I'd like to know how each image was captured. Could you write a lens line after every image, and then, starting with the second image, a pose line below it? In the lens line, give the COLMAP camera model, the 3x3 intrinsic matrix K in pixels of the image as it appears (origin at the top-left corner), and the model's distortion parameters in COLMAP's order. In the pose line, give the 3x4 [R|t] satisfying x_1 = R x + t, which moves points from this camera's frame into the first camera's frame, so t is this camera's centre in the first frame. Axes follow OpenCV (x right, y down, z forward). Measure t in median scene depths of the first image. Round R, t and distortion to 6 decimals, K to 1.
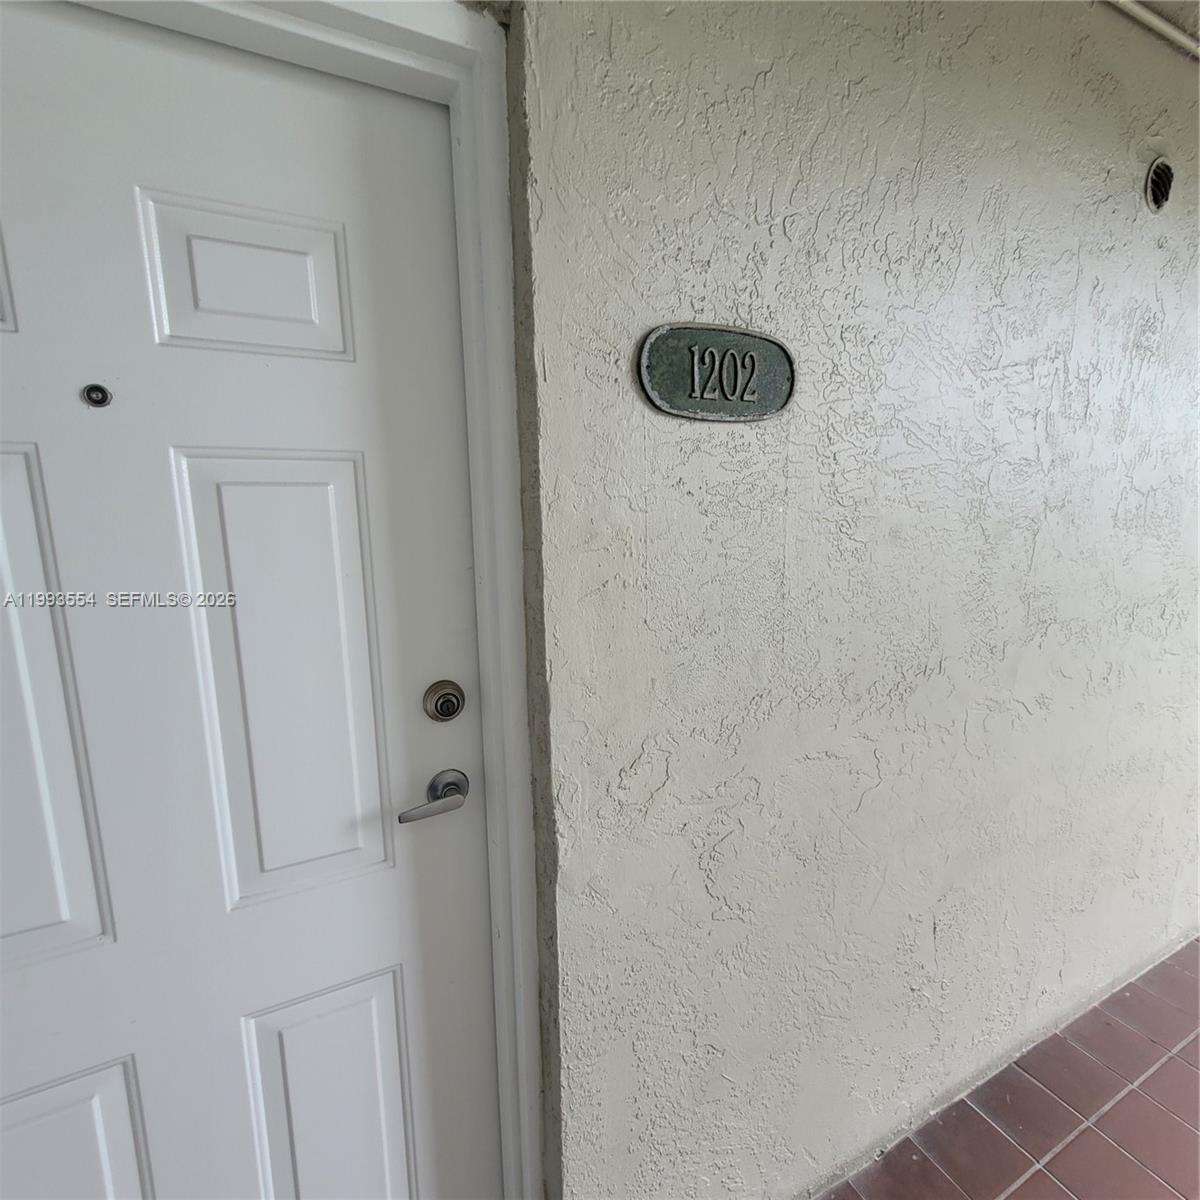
lens RADIAL K [[621.0, 0, 602.9], [0, 621.0, 609.9], [0, 0, 1]] dist [0.010786, -0.003546]
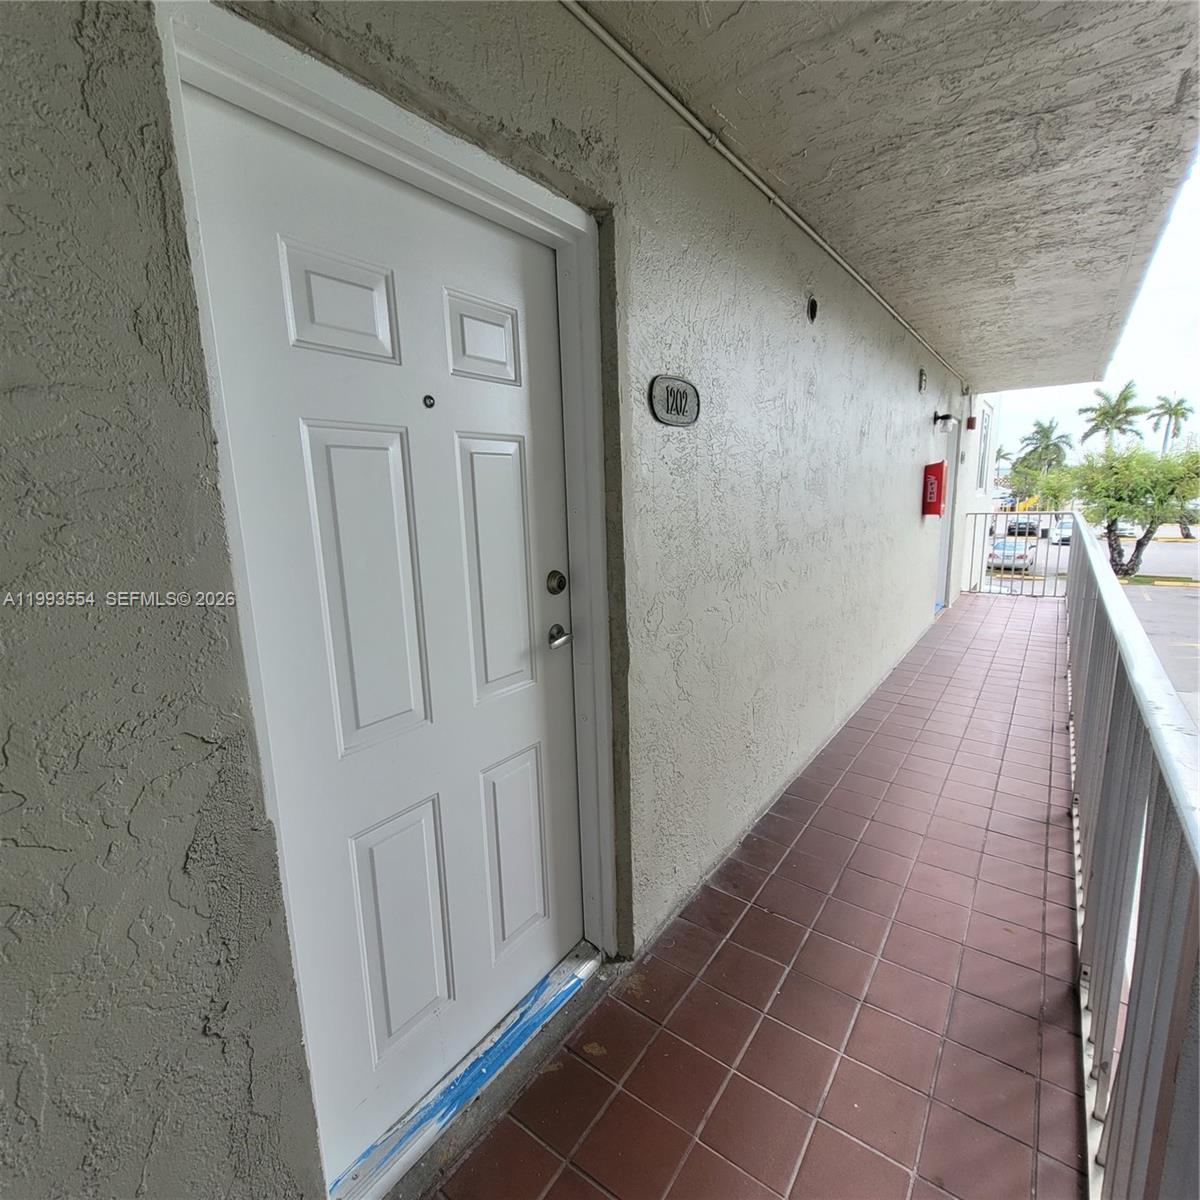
lens RADIAL K [[621.0, 0, 602.9], [0, 621.0, 609.9], [0, 0, 1]] dist [0.010786, -0.003546]
pose [[0.889962, -0.095514, 0.445921, -0.925605], [0.091971, 0.995320, 0.029639, 0.185341], [-0.446665, 0.014634, 0.894582, -0.611822]]
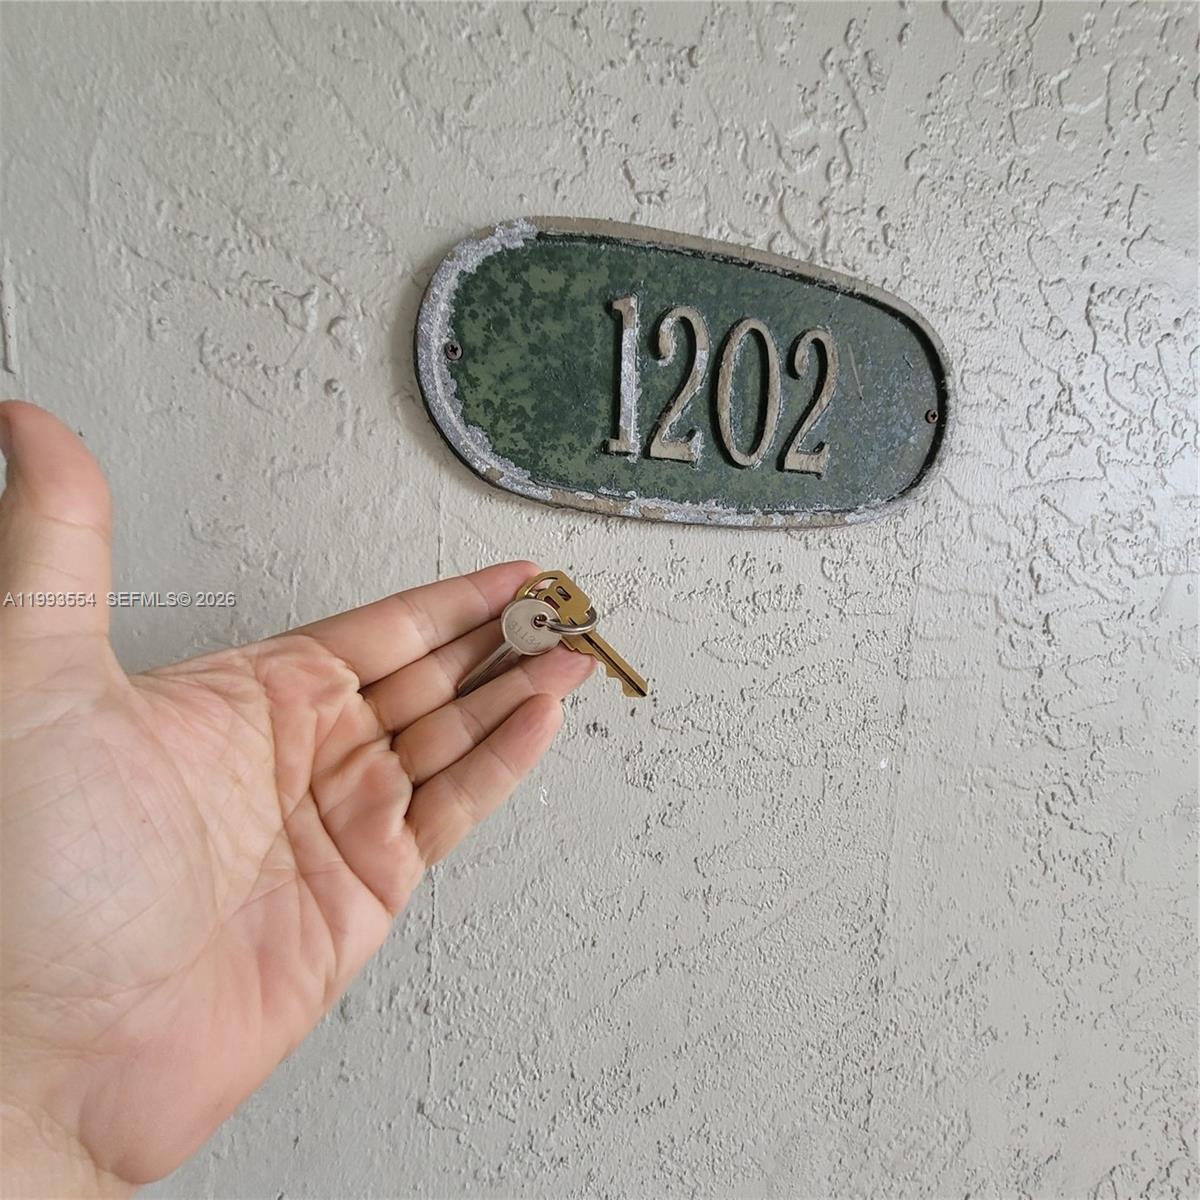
lens RADIAL K [[621.0, 0, 602.9], [0, 621.0, 609.9], [0, 0, 1]] dist [0.010786, -0.003546]
pose [[0.981532, 0.088302, -0.169700, 0.194932], [-0.101499, 0.992319, -0.070716, -0.227778], [0.162152, 0.086634, 0.982955, 0.661370]]
